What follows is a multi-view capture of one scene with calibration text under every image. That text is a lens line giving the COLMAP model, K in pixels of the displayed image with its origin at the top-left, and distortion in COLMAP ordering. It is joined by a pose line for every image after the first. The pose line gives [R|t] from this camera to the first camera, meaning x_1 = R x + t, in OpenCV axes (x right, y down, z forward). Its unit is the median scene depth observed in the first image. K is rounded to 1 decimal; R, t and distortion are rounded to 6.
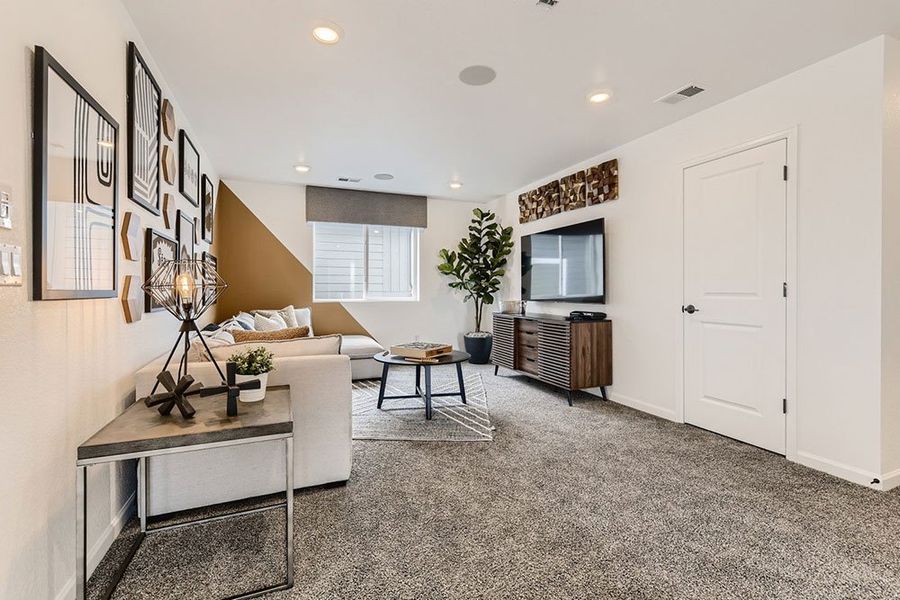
lens RADIAL K [[409.4, 0, 450.7], [0, 409.4, 294.2], [0, 0, 1]] dist [0.000810, -0.000127]
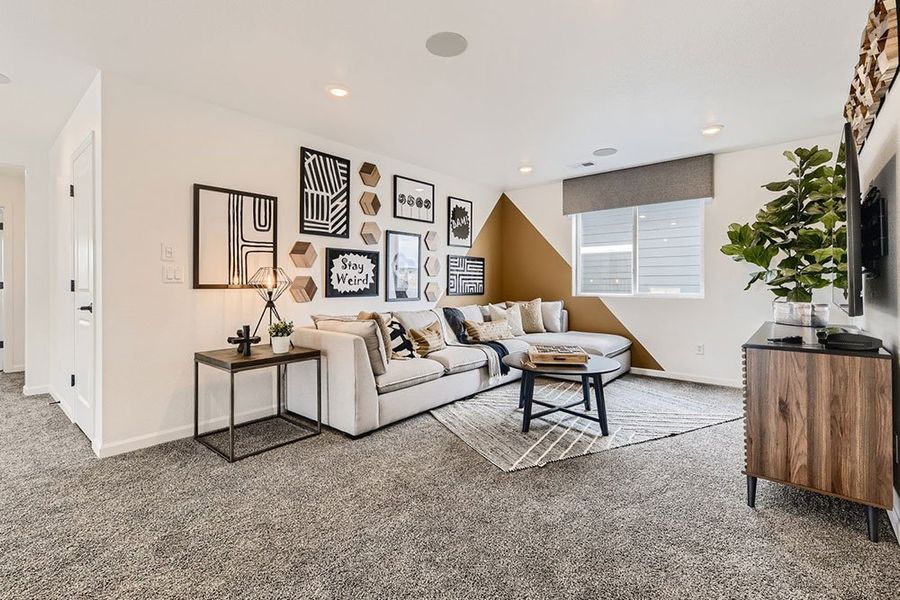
lens RADIAL K [[409.4, 0, 436.9], [0, 409.4, 282.9], [0, 0, 1]] dist [0.000810, -0.000127]
pose [[0.433367, -0.001788, -0.901216, 0.429160], [-0.008940, 0.999940, -0.006283, -0.003384], [0.901173, 0.010780, 0.433325, 0.294848]]
